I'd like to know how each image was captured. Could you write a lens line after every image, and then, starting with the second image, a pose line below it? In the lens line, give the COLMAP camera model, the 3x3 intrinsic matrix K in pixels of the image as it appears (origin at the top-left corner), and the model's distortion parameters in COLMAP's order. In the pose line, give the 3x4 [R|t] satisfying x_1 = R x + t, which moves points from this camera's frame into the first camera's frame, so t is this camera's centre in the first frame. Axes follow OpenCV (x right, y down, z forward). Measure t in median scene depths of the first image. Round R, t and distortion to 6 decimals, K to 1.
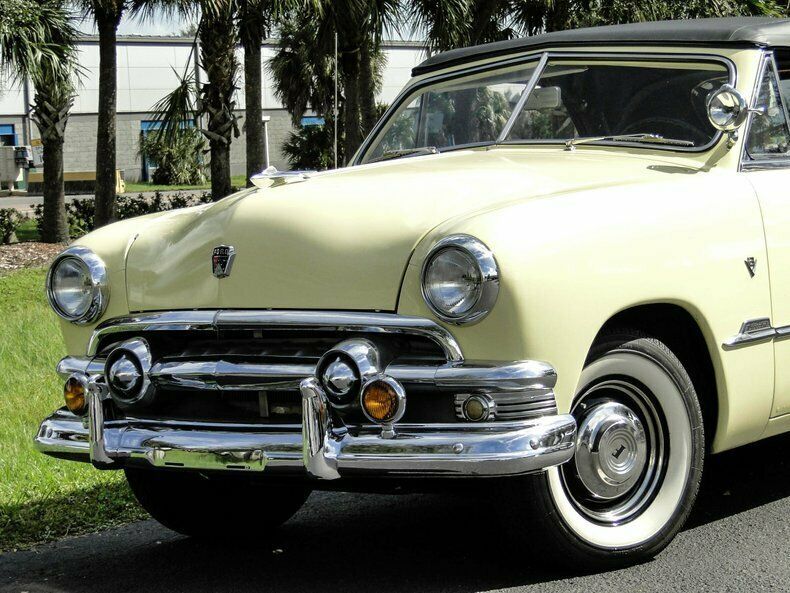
lens RADIAL K [[2689.0, 0, 395.0], [0, 2689.0, 296.5], [0, 0, 1]] dist [0.035662, 0.319137]
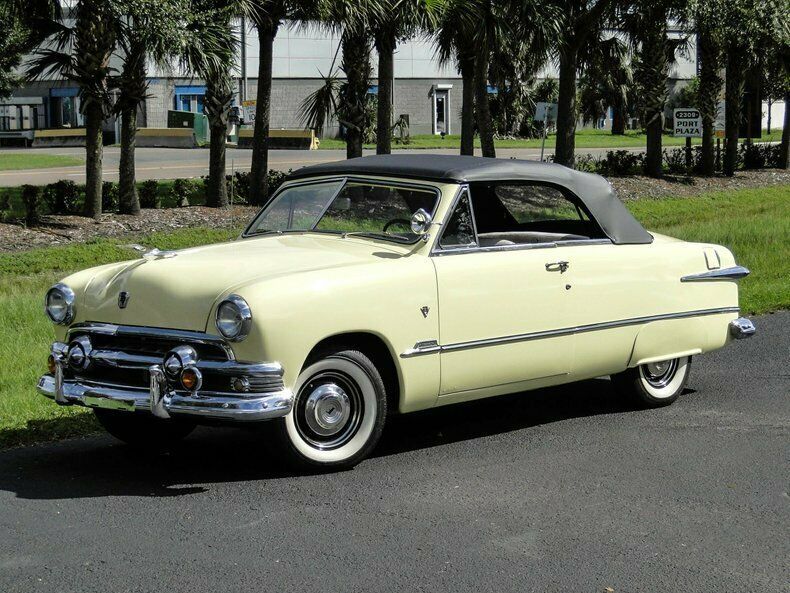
lens RADIAL K [[2755.2, 0, 341.7], [0, 2755.2, 296.3], [0, 0, 1]] dist [0.104490, 2.481122]
pose [[0.989450, 0.047850, -0.136741, 0.343260], [-0.042871, 0.998314, 0.039128, -0.095204], [0.138383, -0.032853, 0.989834, -0.875829]]
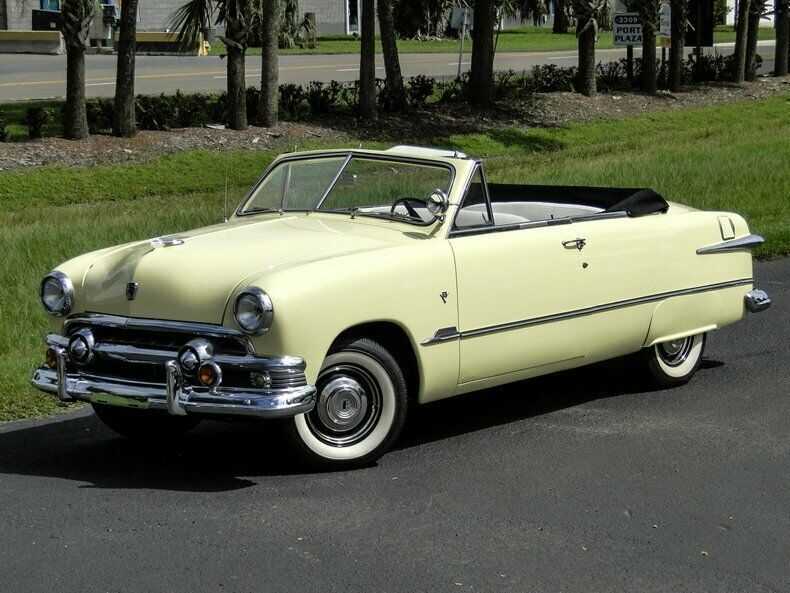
lens RADIAL K [[3443.9, 0, 395.0], [0, 3443.9, 296.5], [0, 0, 1]] dist [-0.092192, 2.499394]
pose [[0.997083, 0.040113, -0.064927, 0.254318], [-0.035663, 0.997027, 0.068297, -0.168113], [0.067473, -0.065782, 0.995550, -1.250032]]
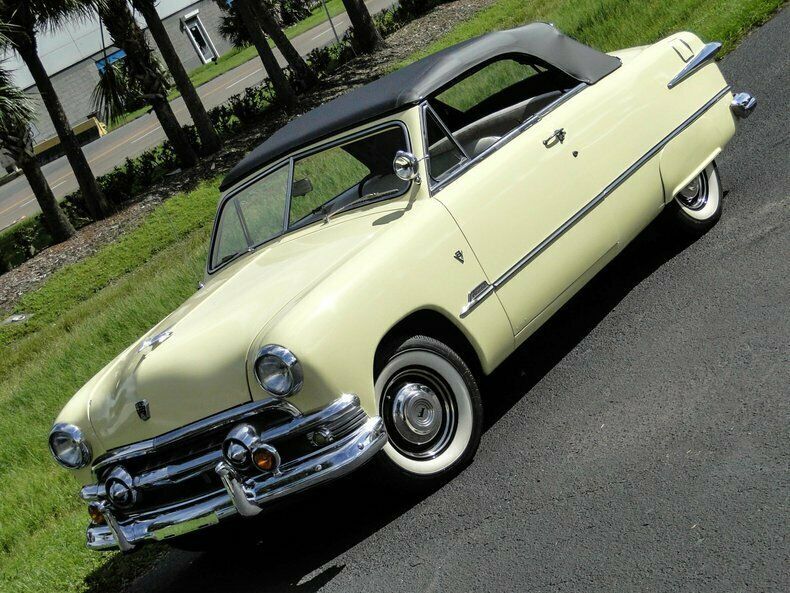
lens RADIAL K [[2689.0, 0, 395.0], [0, 2689.0, 296.5], [0, 0, 1]] dist [0.035662, 0.319137]
pose [[0.911037, -0.408889, -0.053116, 0.178208], [0.412247, 0.905772, 0.098133, -0.163611], [0.007985, -0.111299, 0.993755, -0.556342]]
